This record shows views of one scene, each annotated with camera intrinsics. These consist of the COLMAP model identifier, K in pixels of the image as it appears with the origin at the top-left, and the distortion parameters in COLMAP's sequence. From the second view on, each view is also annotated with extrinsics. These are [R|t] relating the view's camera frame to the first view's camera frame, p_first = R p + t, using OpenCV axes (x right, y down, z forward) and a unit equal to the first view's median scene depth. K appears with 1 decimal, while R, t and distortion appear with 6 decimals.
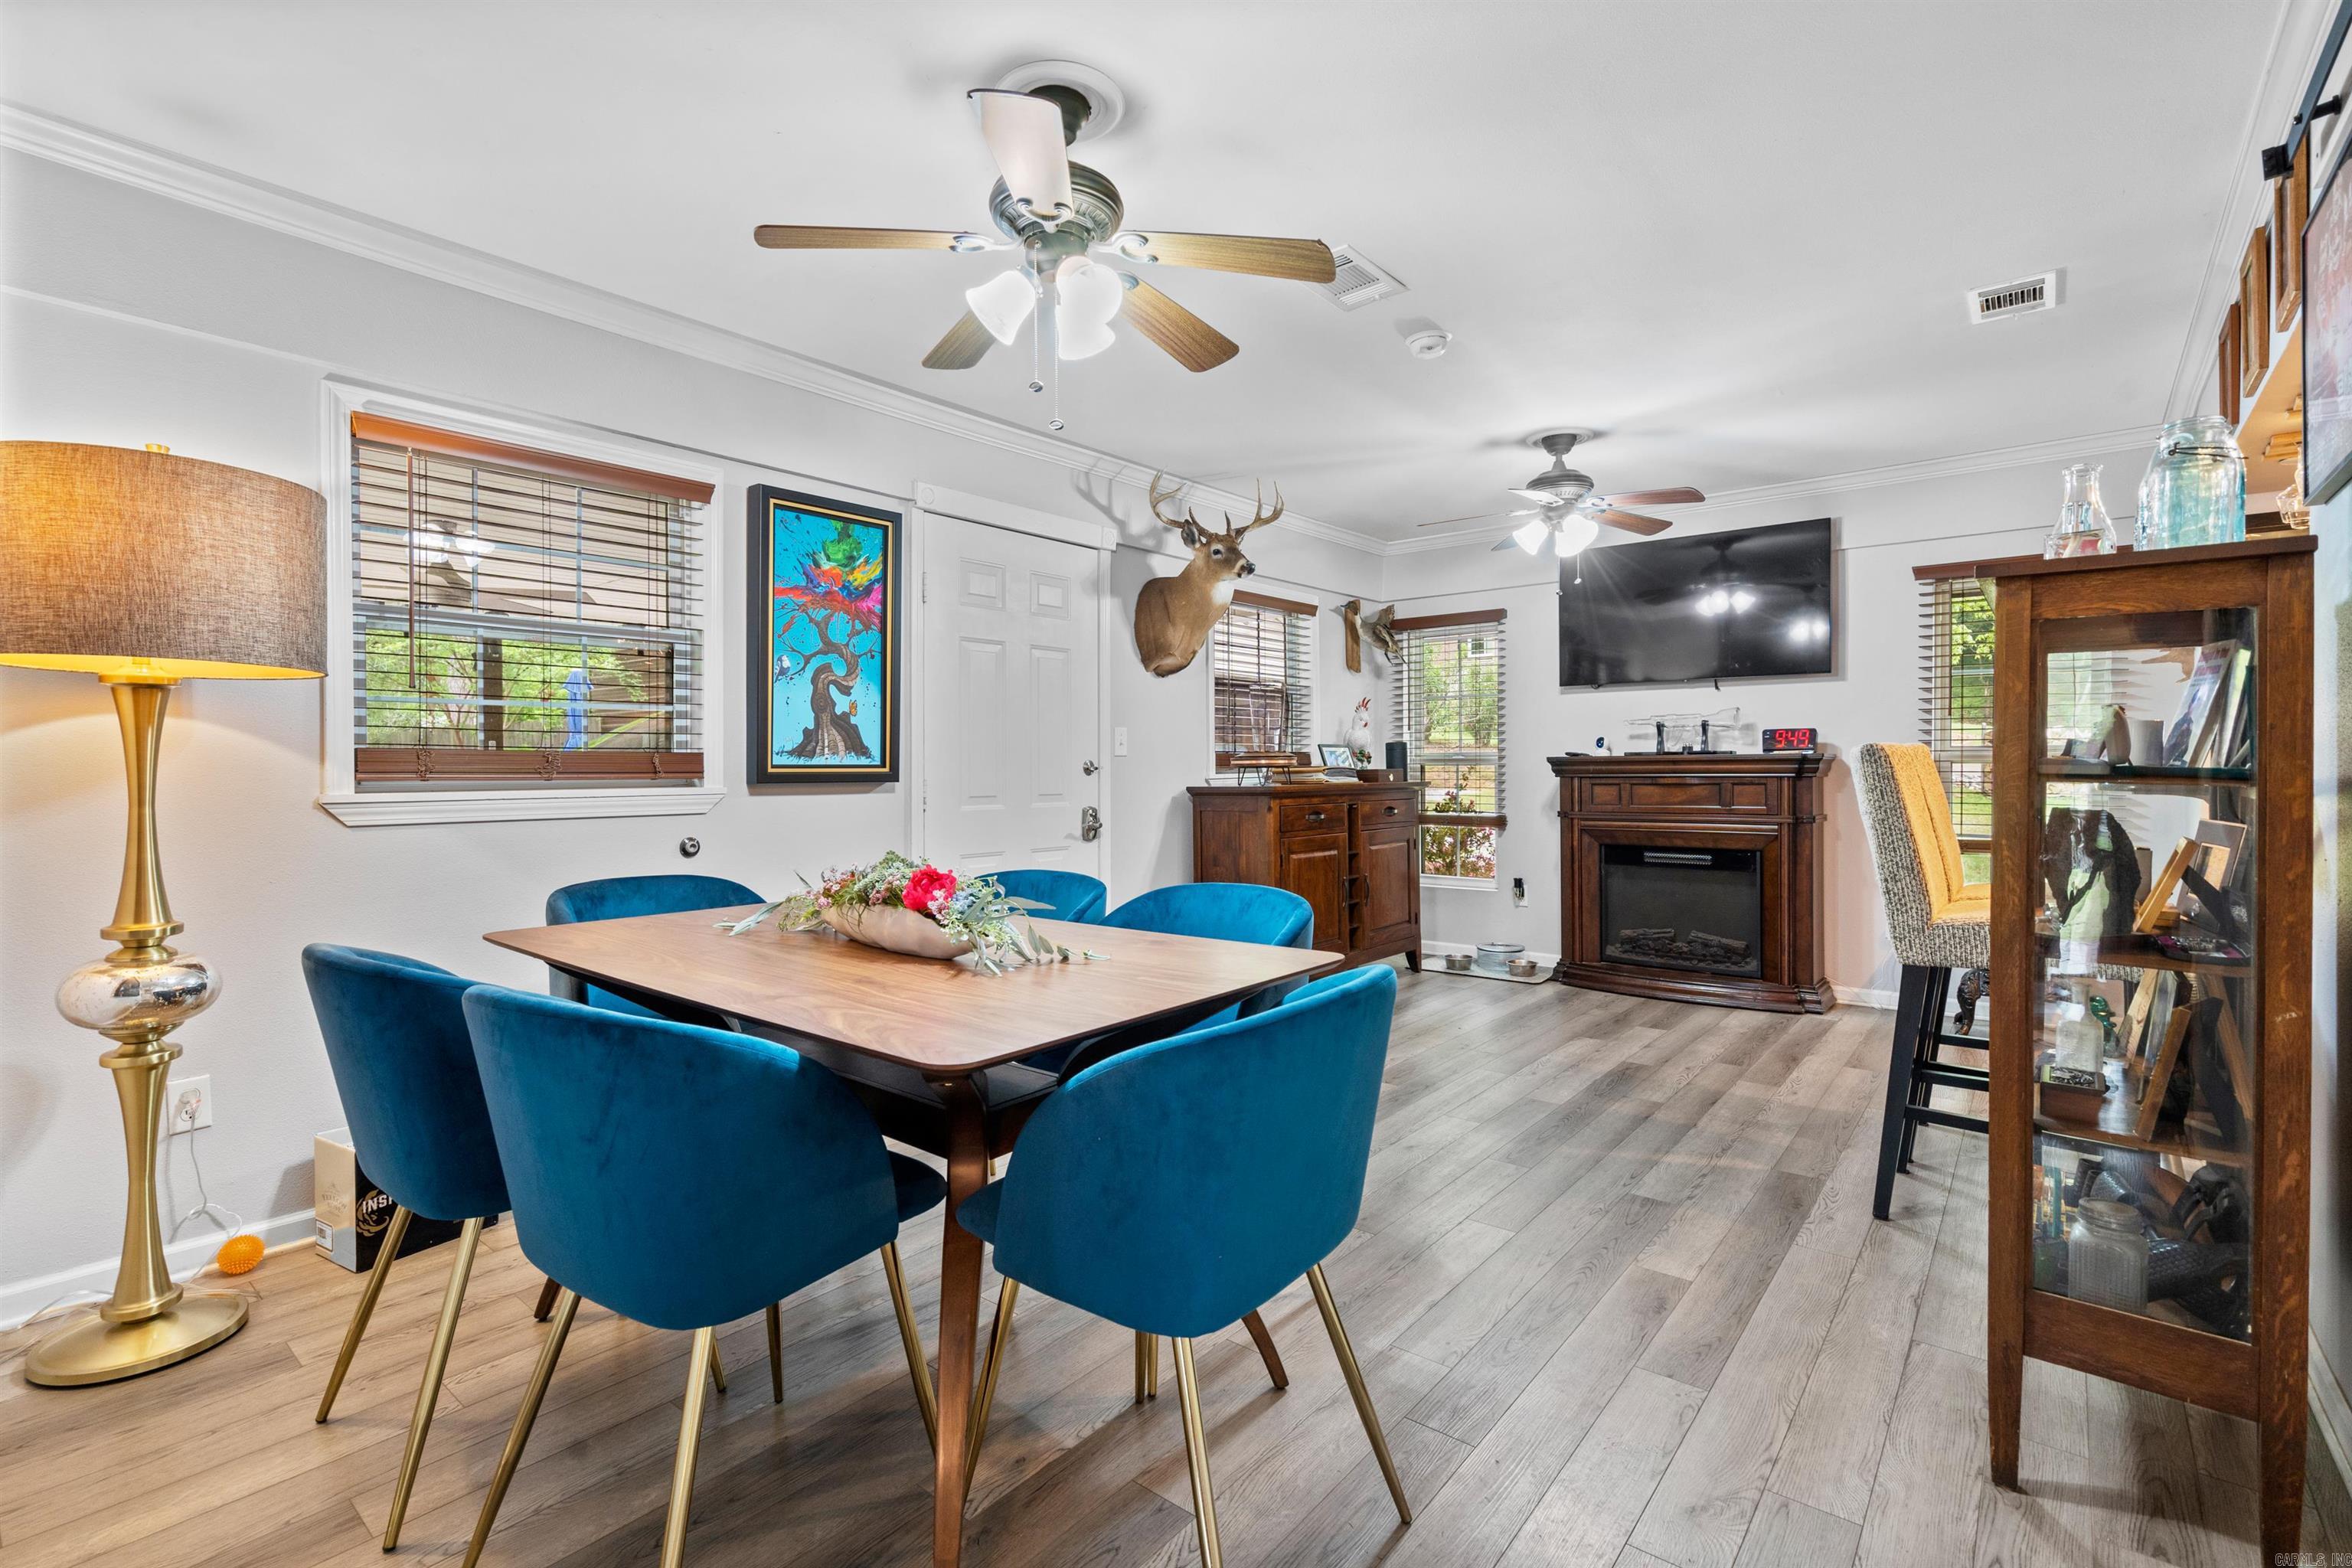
lens RADIAL K [[1068.6, 0, 1158.4], [0, 1068.6, 765.9], [0, 0, 1]] dist [-0.002078, 0.000738]
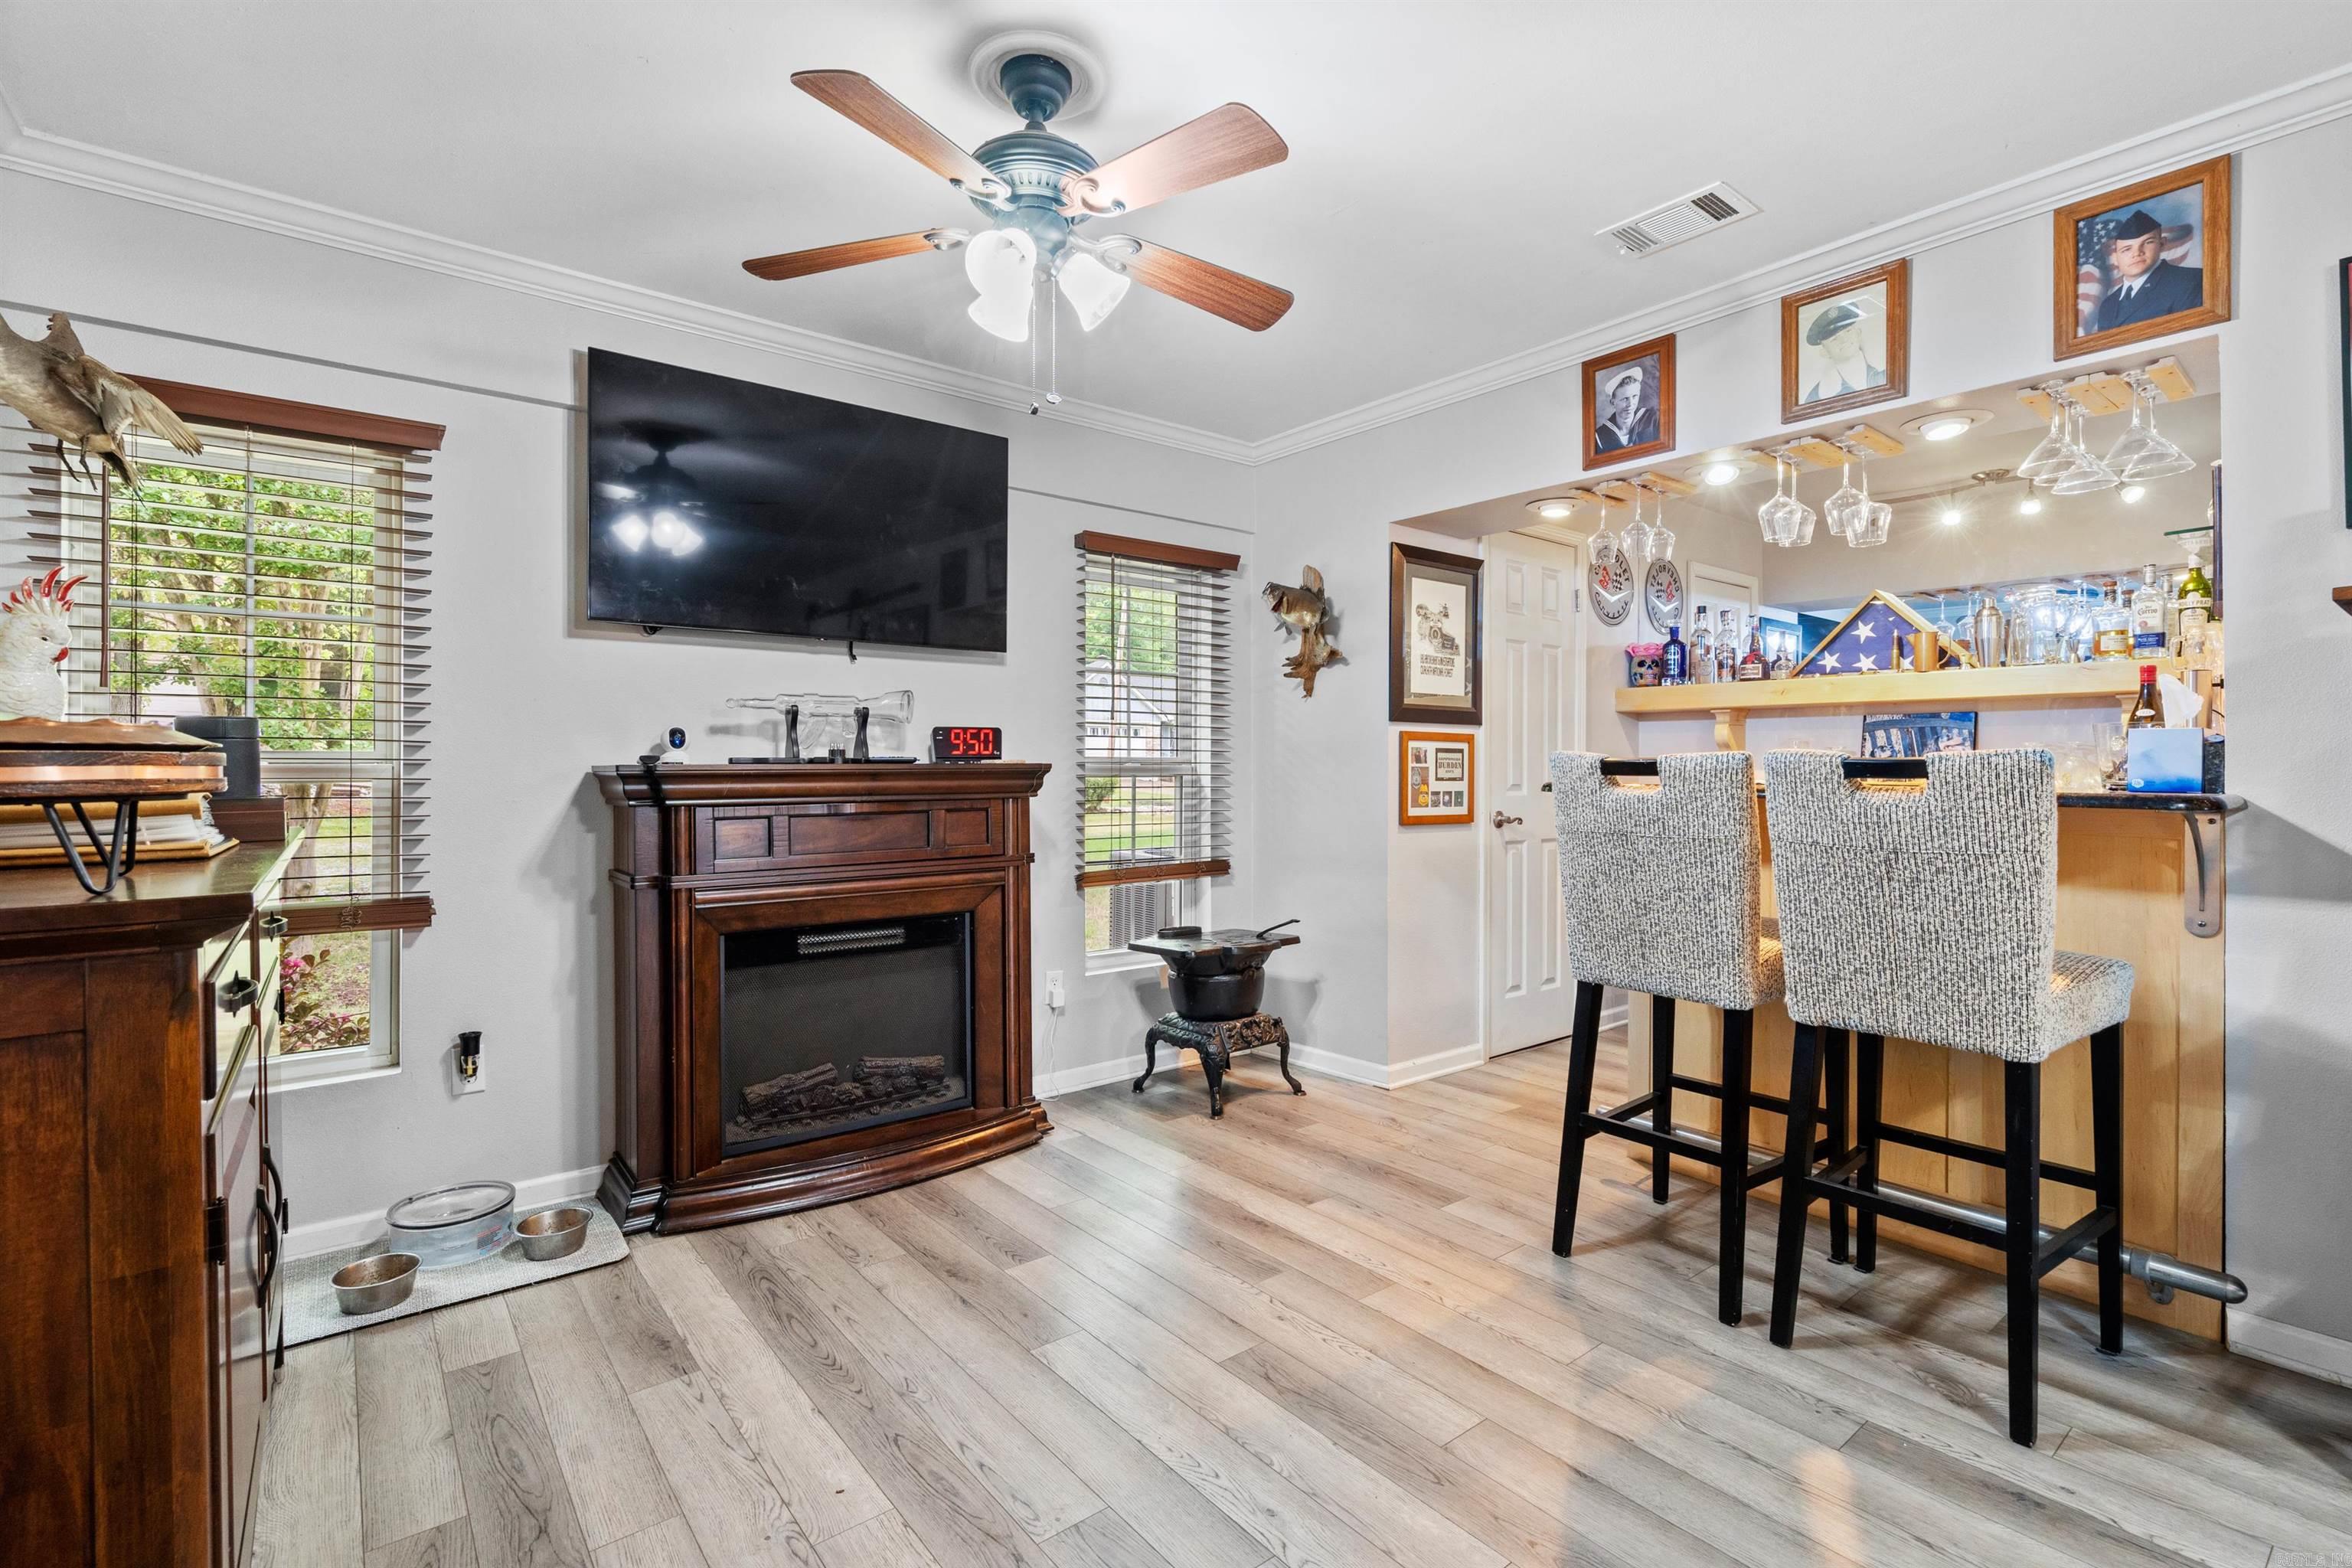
lens RADIAL K [[1068.6, 0, 1177.3], [0, 1068.6, 769.7], [0, 0, 1]] dist [-0.002078, 0.000738]
pose [[0.199537, 0.001765, 0.979889, -0.075275], [0.005709, 0.999979, -0.002963, -0.006221], [-0.979874, 0.006185, 0.199522, 1.015309]]
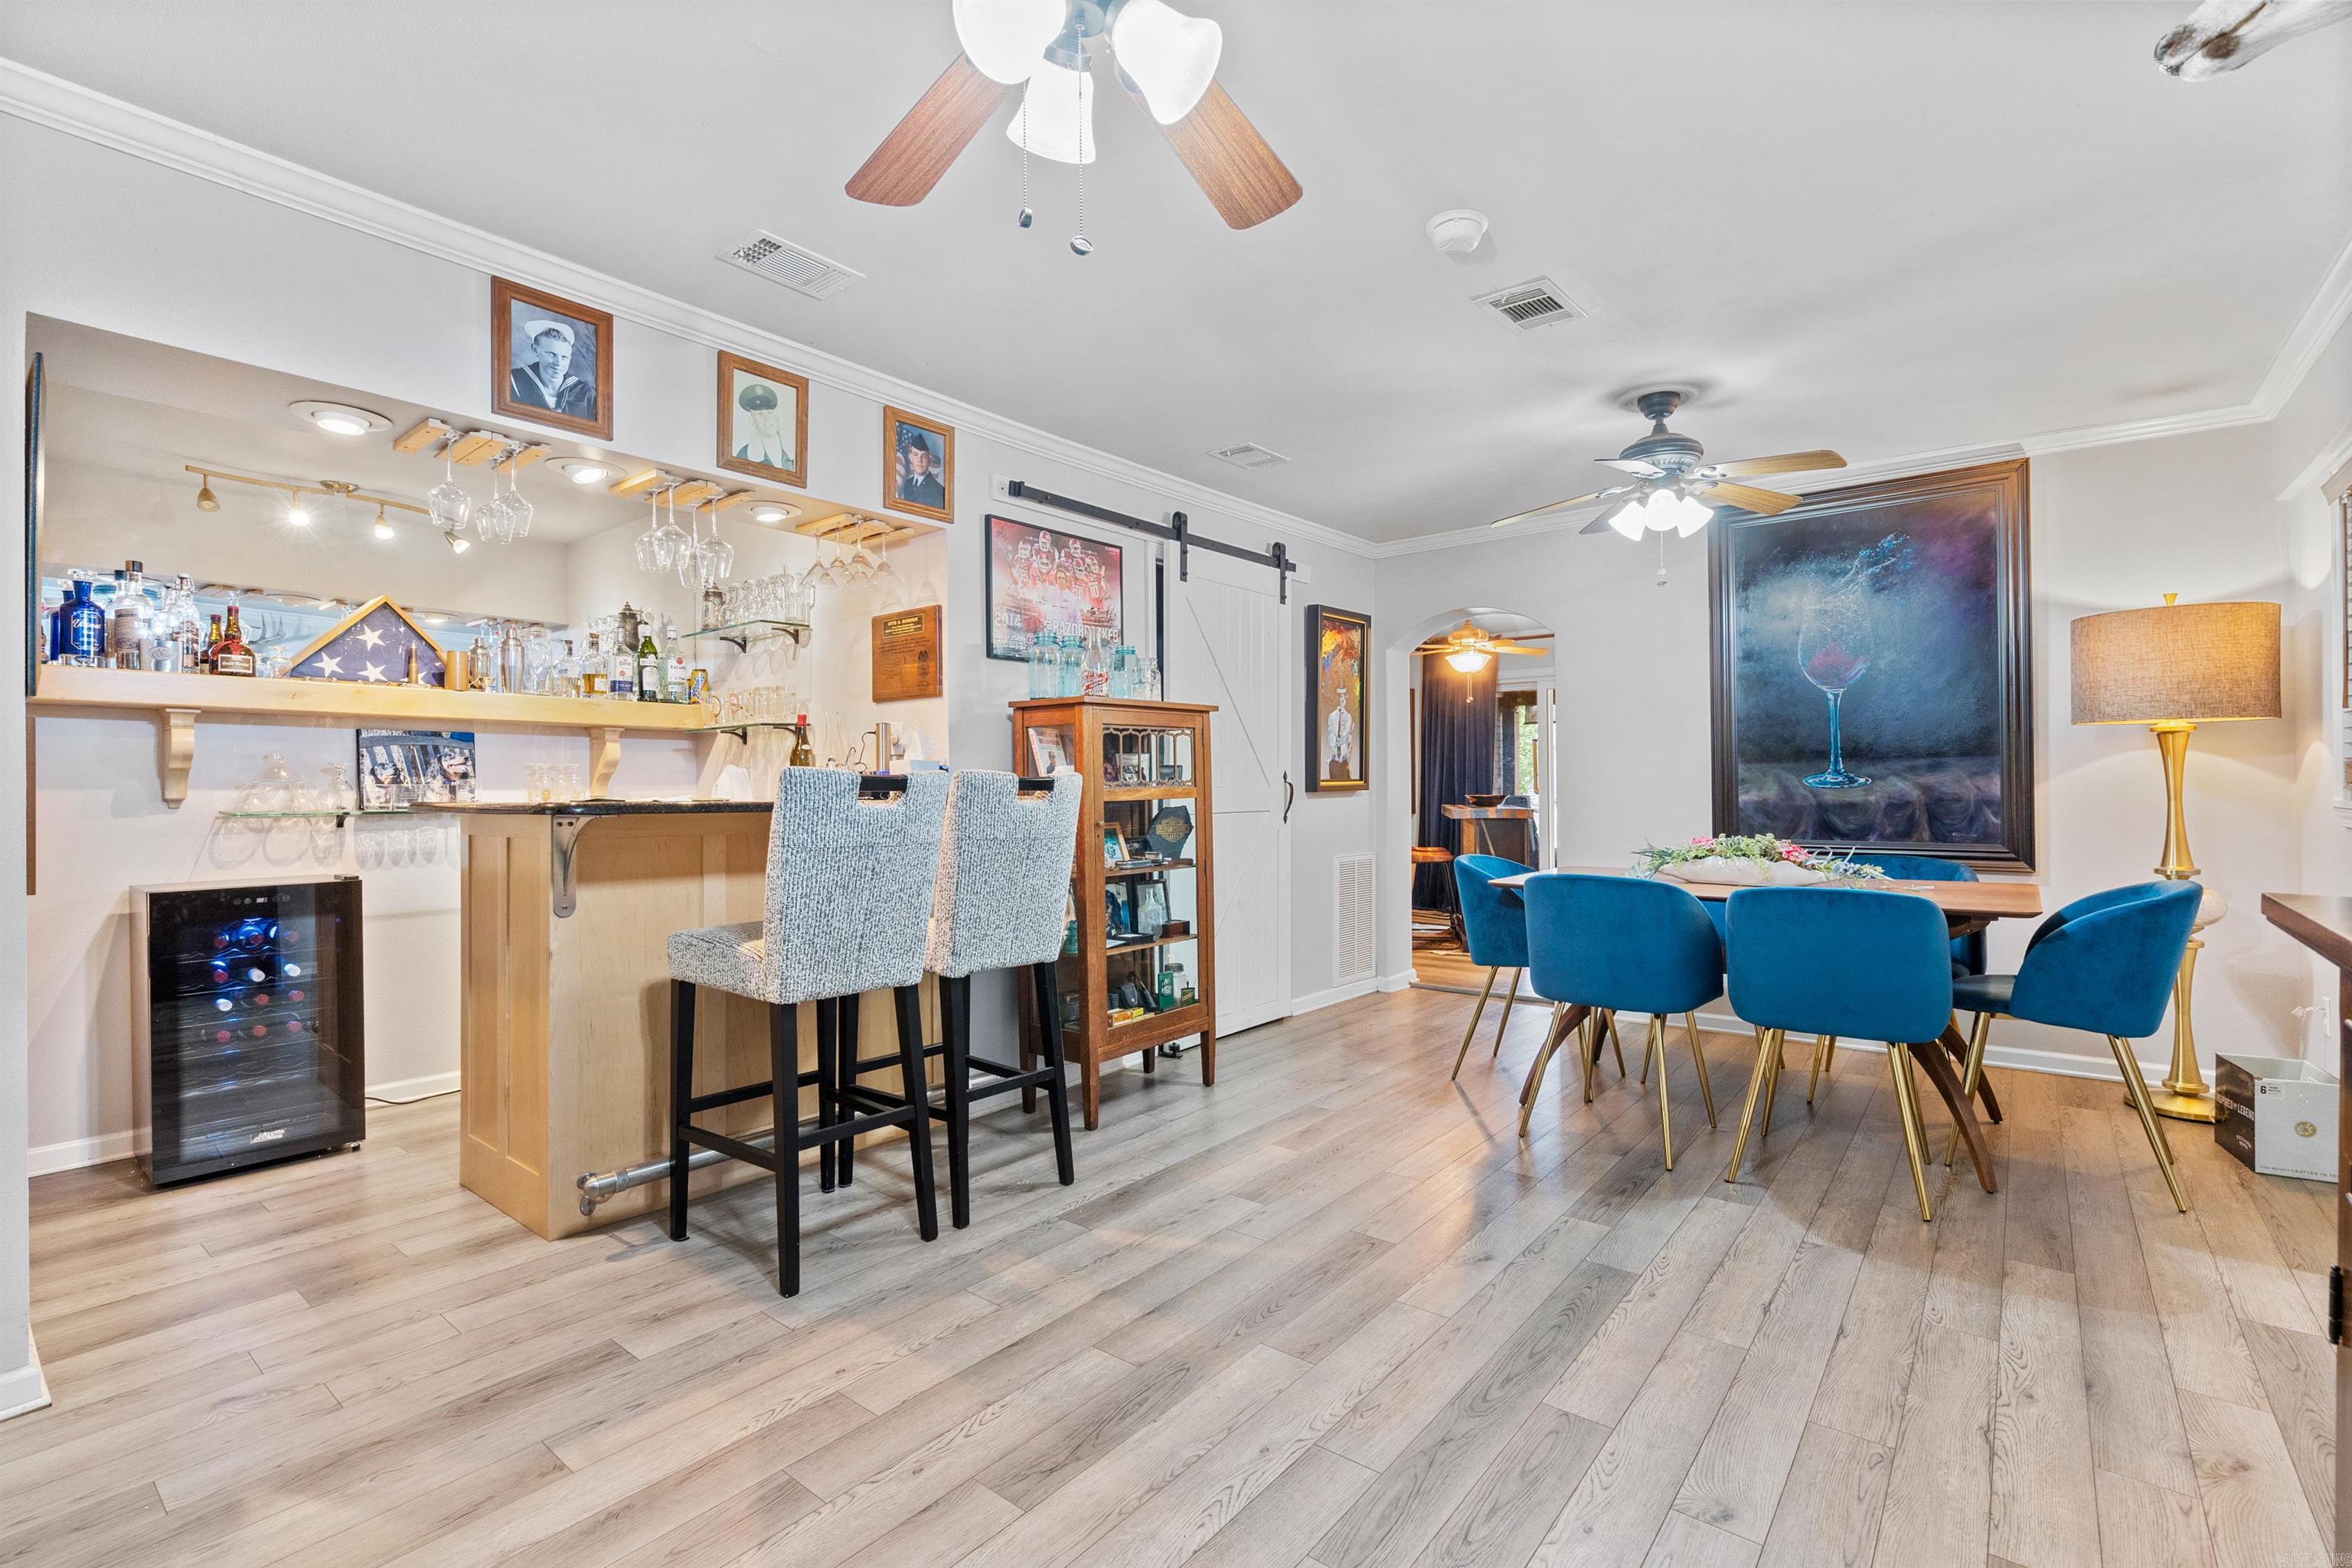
lens RADIAL K [[1068.6, 0, 1156.0], [0, 1068.6, 783.9], [0, 0, 1]] dist [-0.002078, 0.000738]
pose [[-0.999879, 0.007431, -0.013697, 0.431439], [0.007362, 0.999960, 0.005059, -0.009679], [0.013734, 0.004957, -0.999893, 1.569044]]
